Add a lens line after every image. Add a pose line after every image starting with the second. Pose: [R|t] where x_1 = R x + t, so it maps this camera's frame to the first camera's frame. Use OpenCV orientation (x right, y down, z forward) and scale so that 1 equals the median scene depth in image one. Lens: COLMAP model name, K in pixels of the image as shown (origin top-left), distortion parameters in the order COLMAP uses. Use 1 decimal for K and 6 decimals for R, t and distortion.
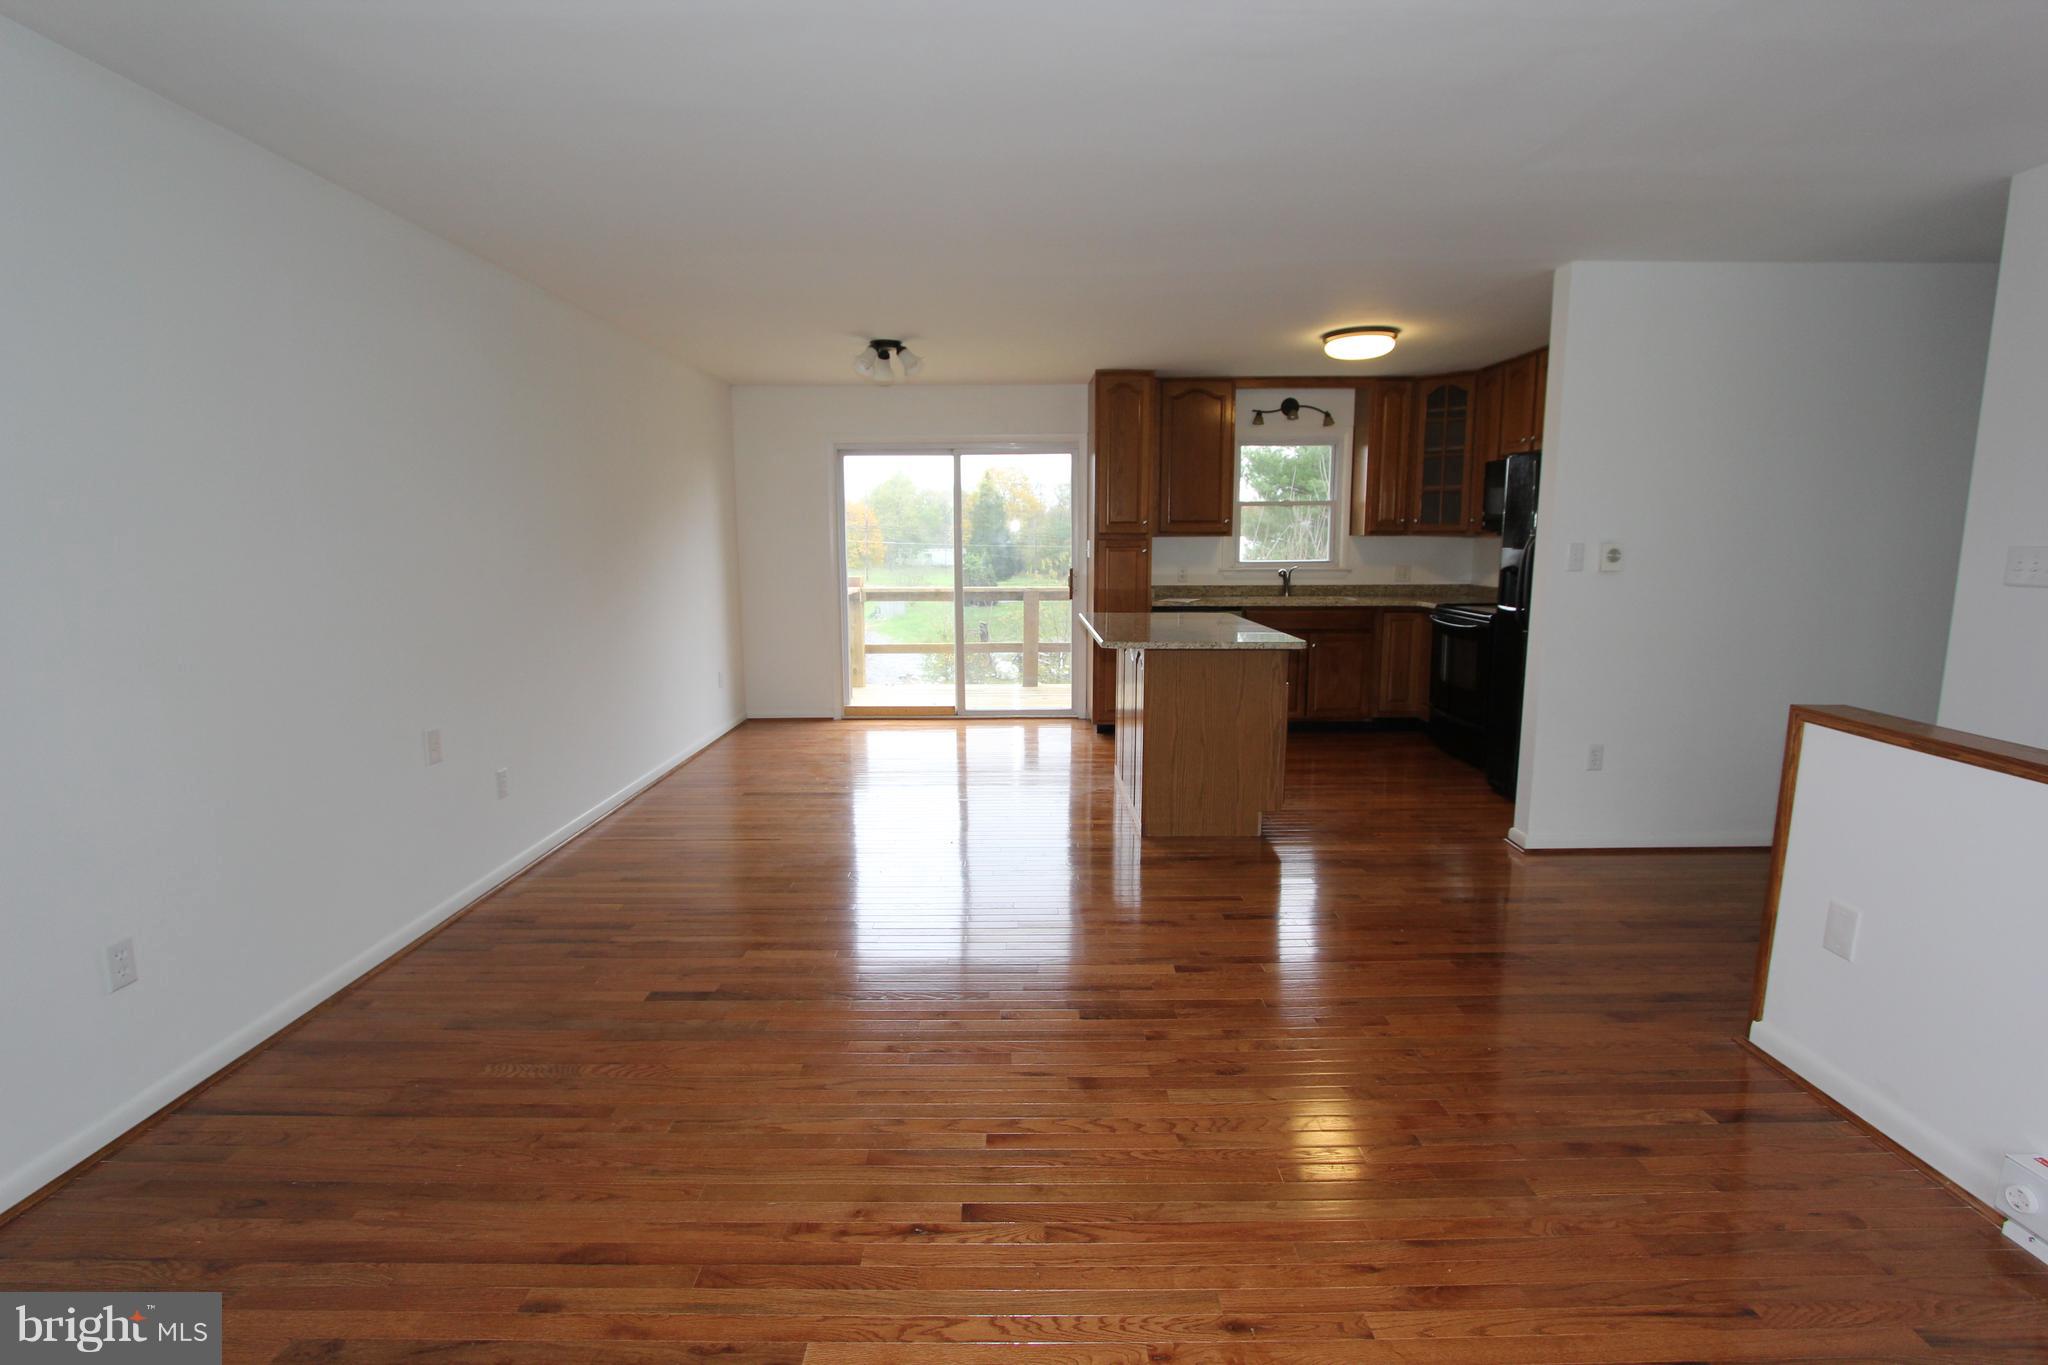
lens RADIAL K [[958.7, 0, 1024.0], [0, 958.7, 682.5], [0, 0, 1]] dist [-0.008453, 0.000311]
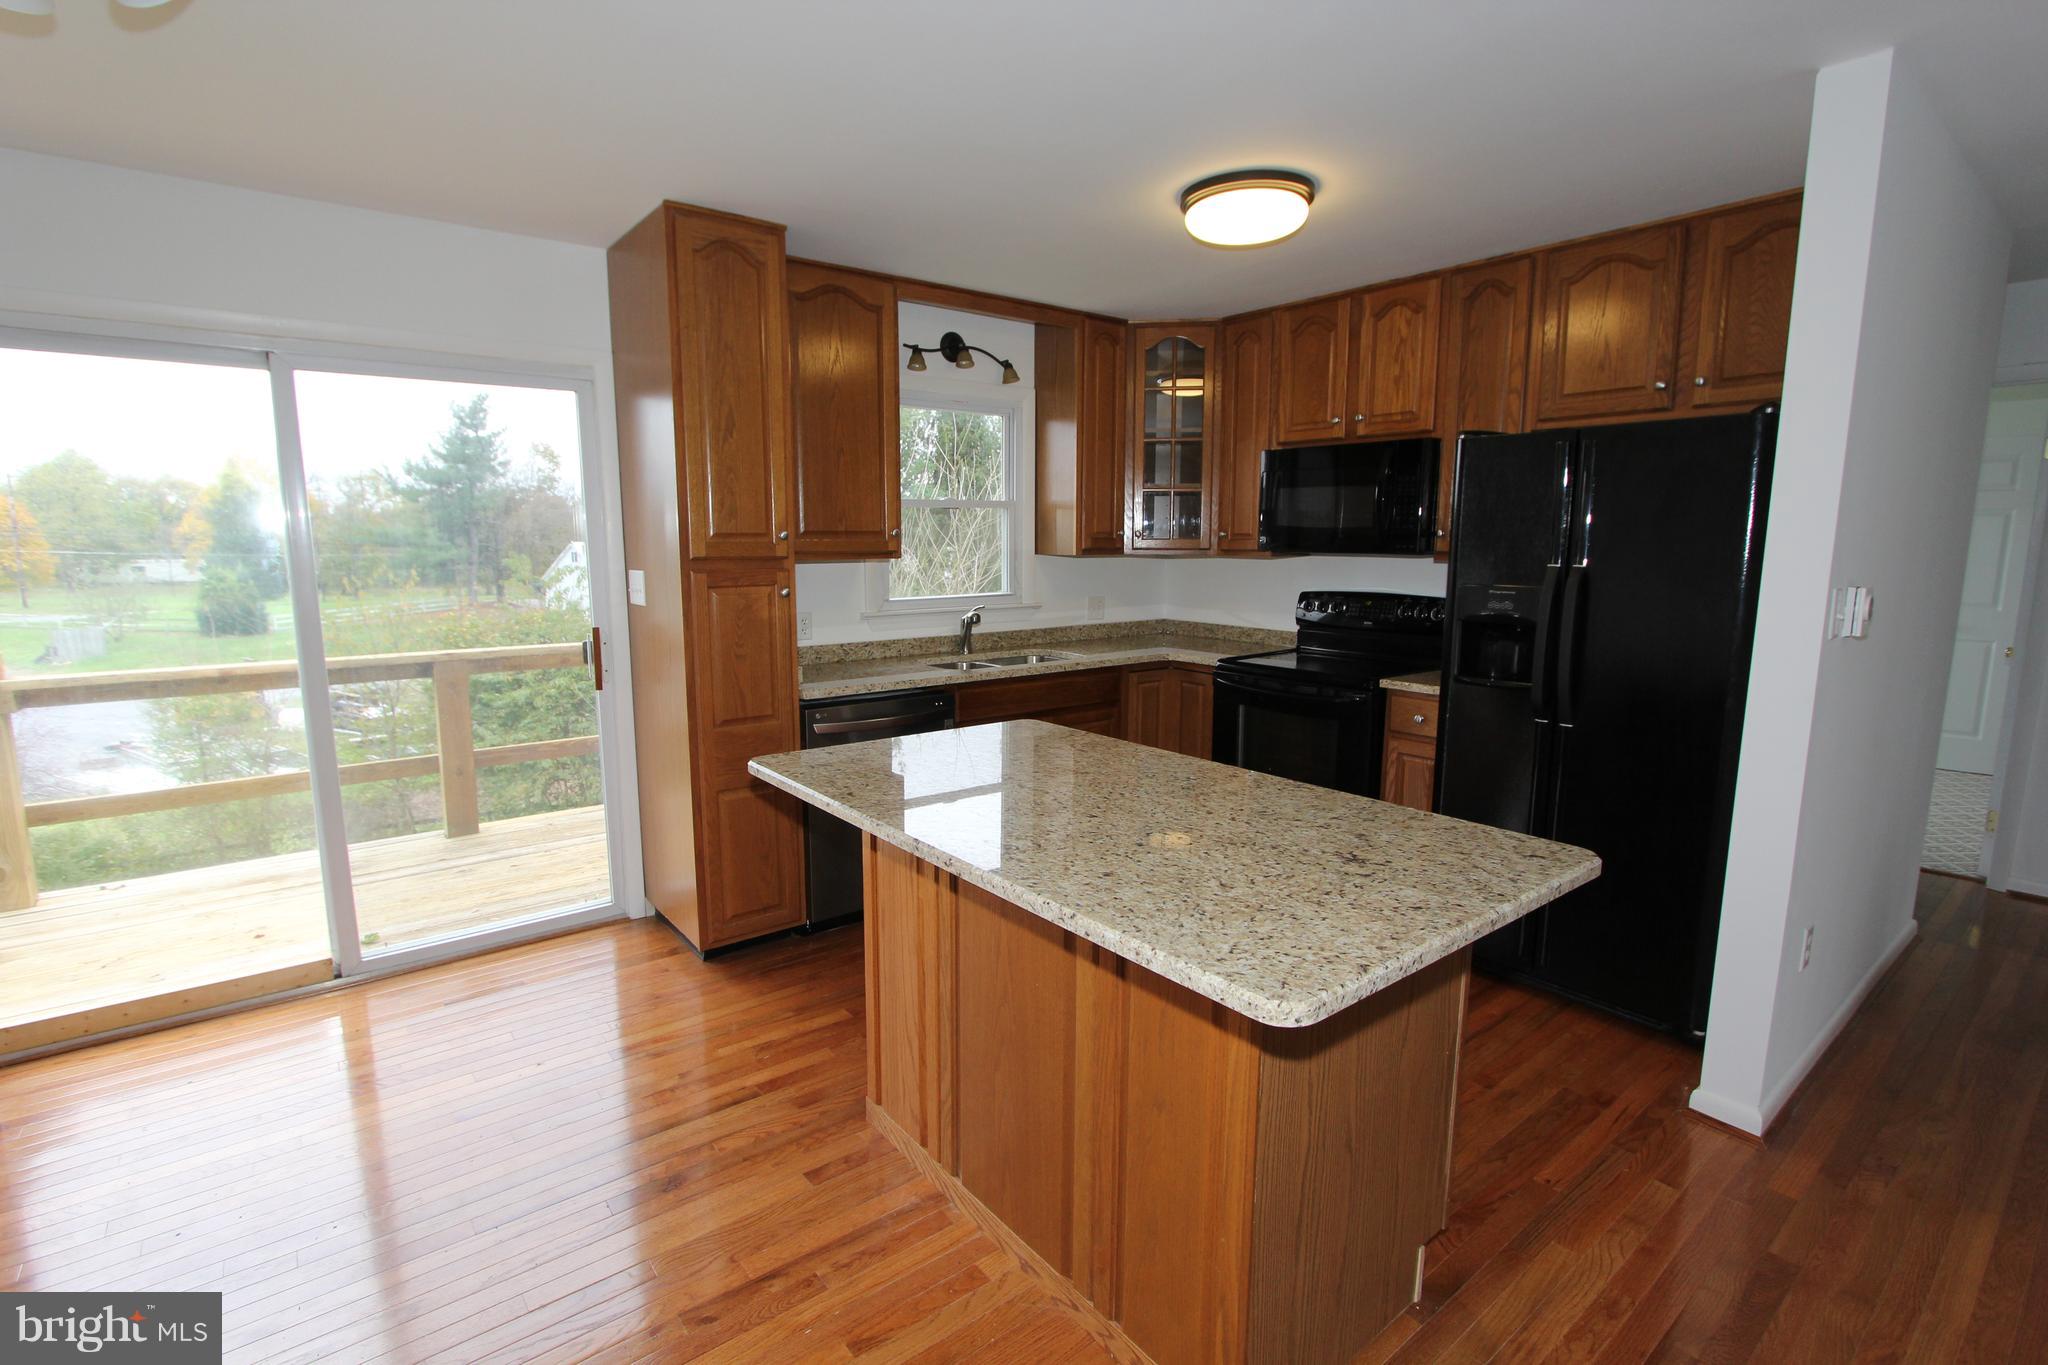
lens RADIAL K [[950.4, 0, 1019.5], [0, 950.4, 682.7], [0, 0, 1]] dist [-0.022717, 0.004233]
pose [[0.792658, -0.088533, 0.603204, -0.074036], [0.090148, 0.995544, 0.027656, -0.086611], [-0.602964, 0.032455, 0.797108, 0.497207]]
